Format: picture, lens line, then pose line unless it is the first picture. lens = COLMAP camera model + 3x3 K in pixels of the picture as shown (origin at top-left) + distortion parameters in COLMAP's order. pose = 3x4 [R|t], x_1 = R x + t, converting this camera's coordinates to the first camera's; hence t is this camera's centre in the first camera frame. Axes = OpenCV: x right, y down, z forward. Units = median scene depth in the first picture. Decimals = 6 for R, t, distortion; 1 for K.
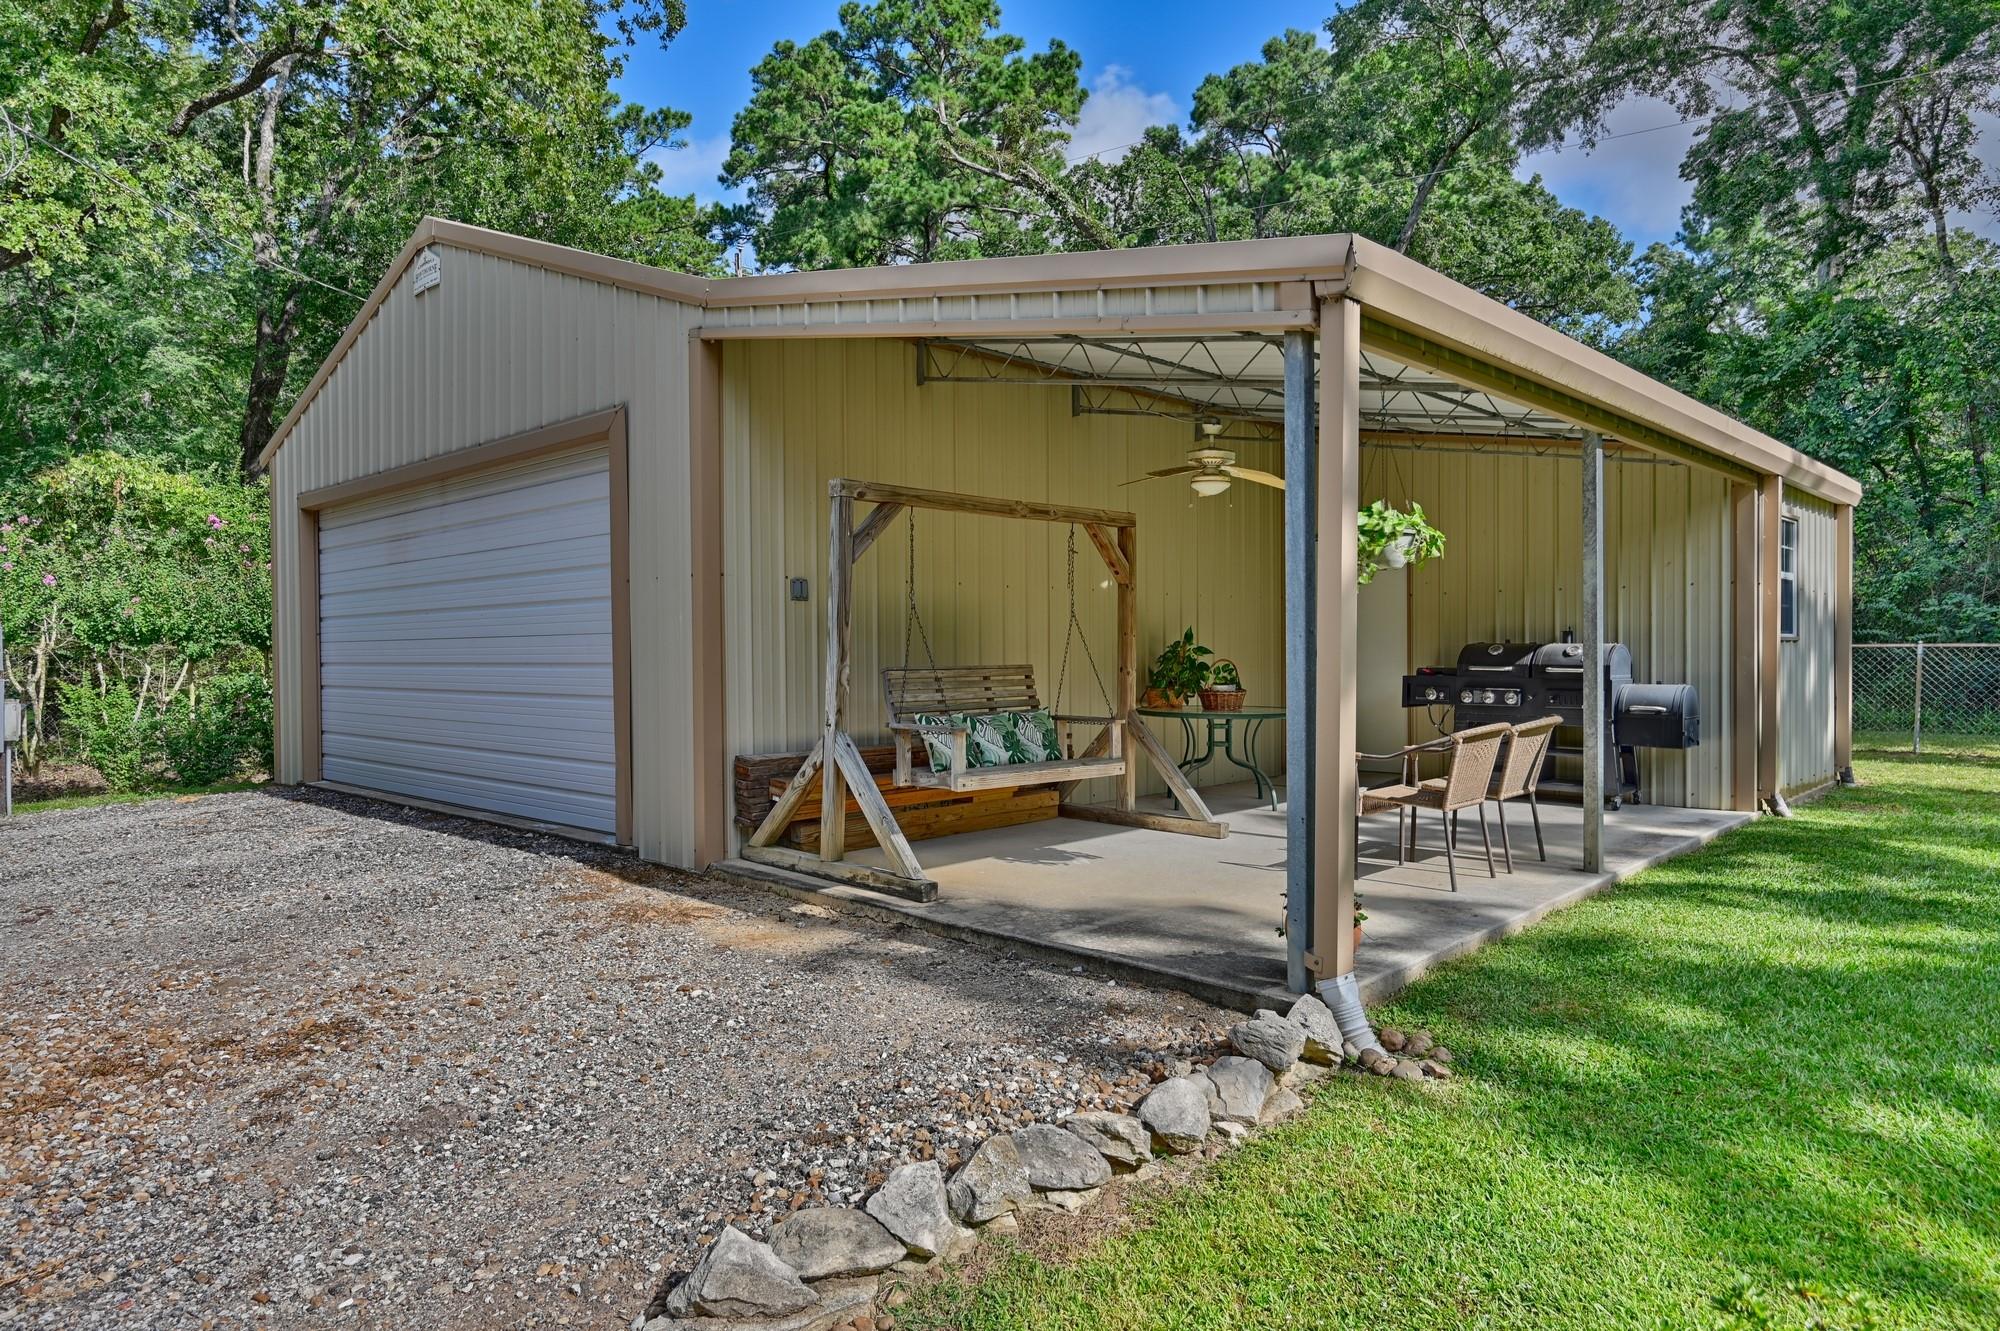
lens RADIAL K [[1243.4, 0, 997.6], [0, 1243.4, 663.3], [0, 0, 1]] dist [0.005875, 0.000574]
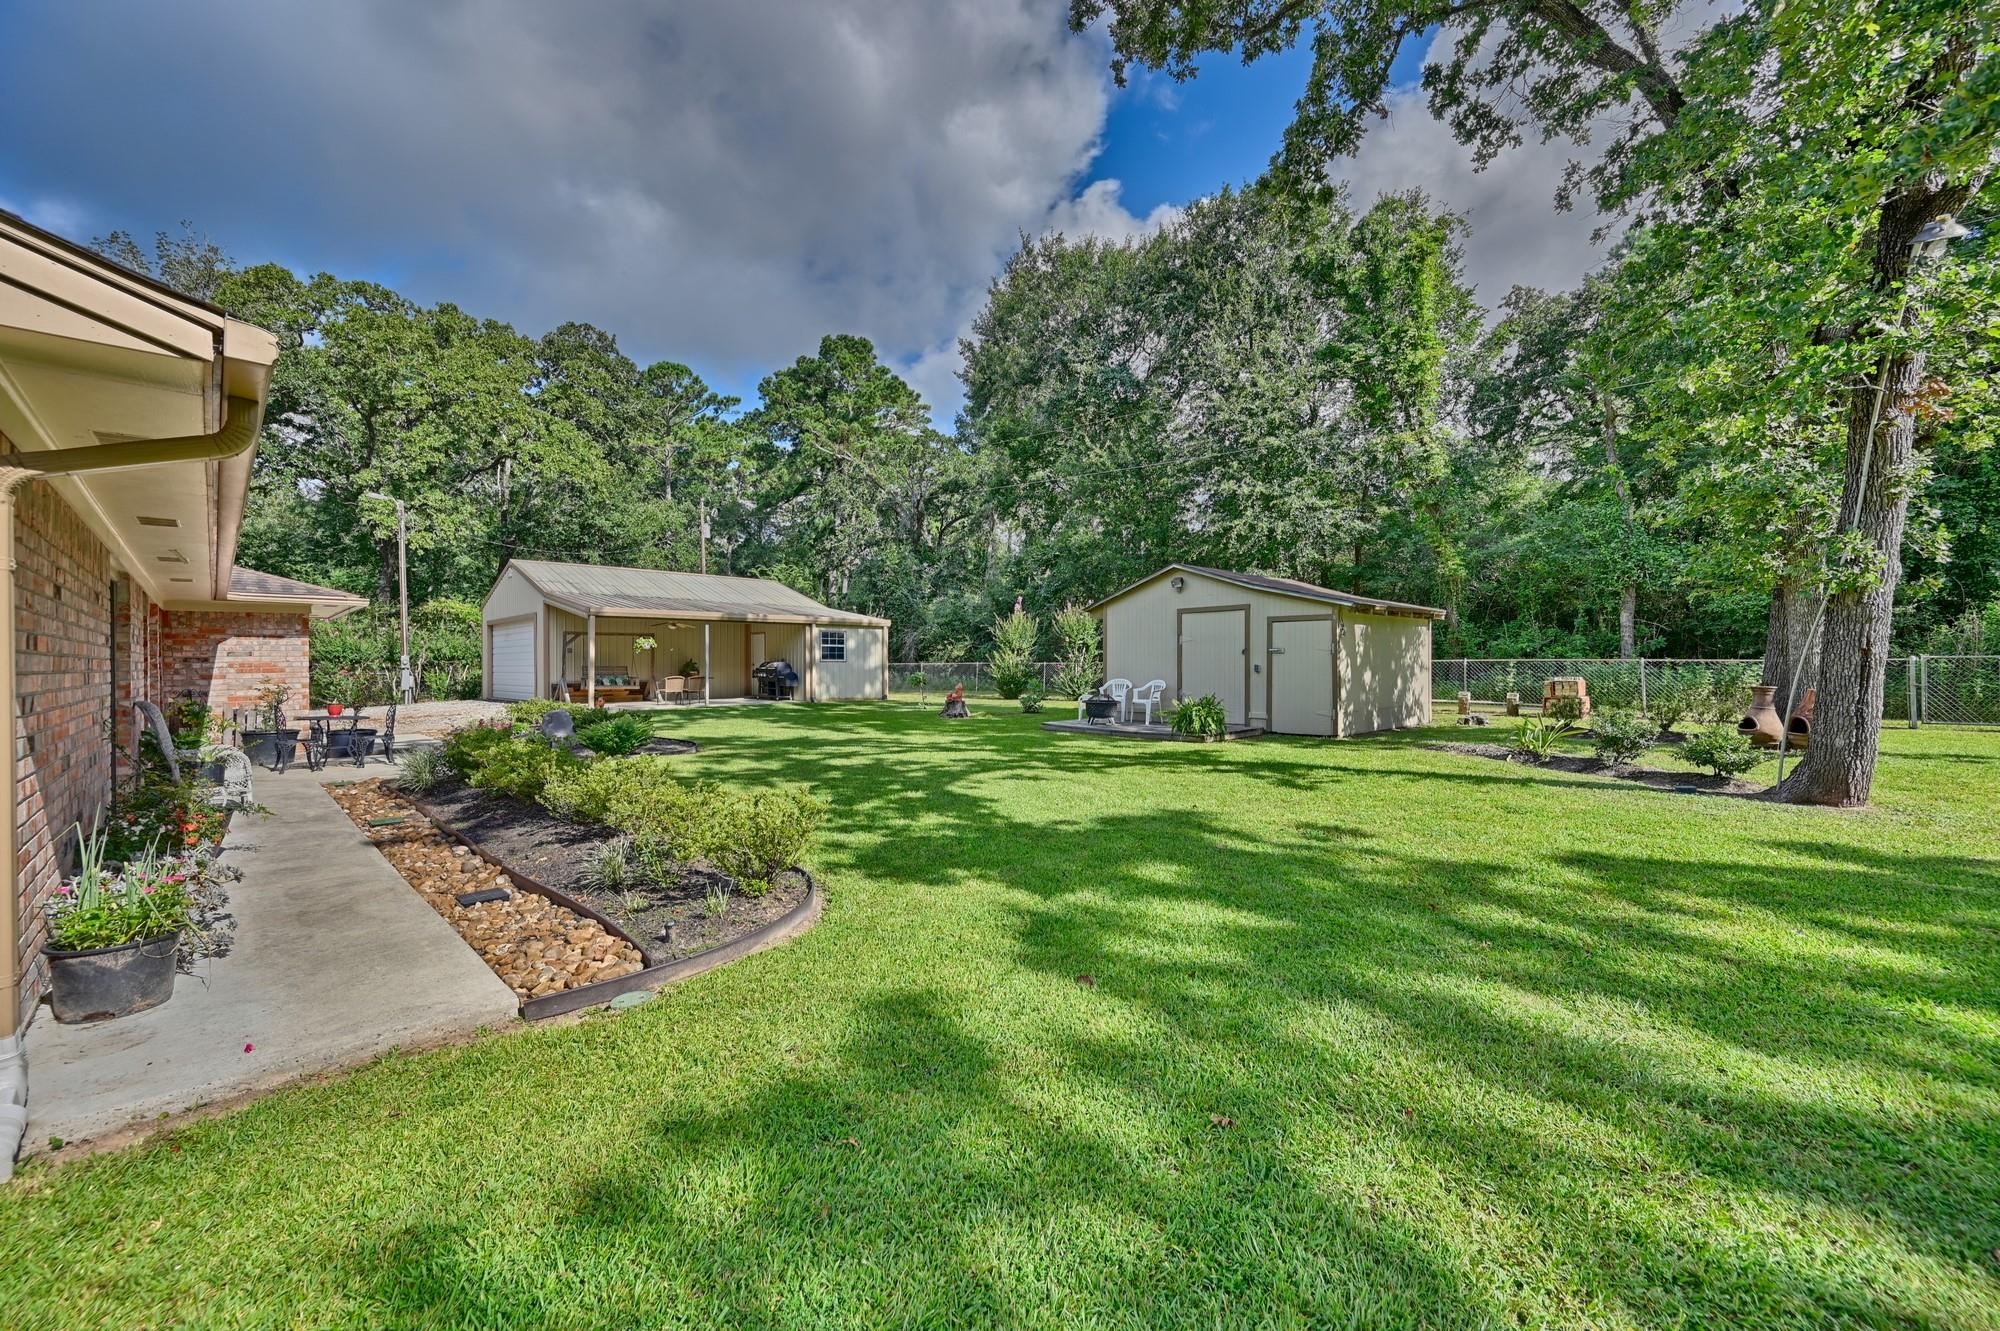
lens RADIAL K [[787.7, 0, 1003.1], [0, 787.7, 666.8], [0, 0, 1]] dist [-0.006680, -0.000205]
pose [[0.999858, 0.004298, -0.016300, 0.760438], [-0.004456, 0.999944, -0.009622, 0.012684], [0.016258, 0.009693, 0.999821, -0.984247]]
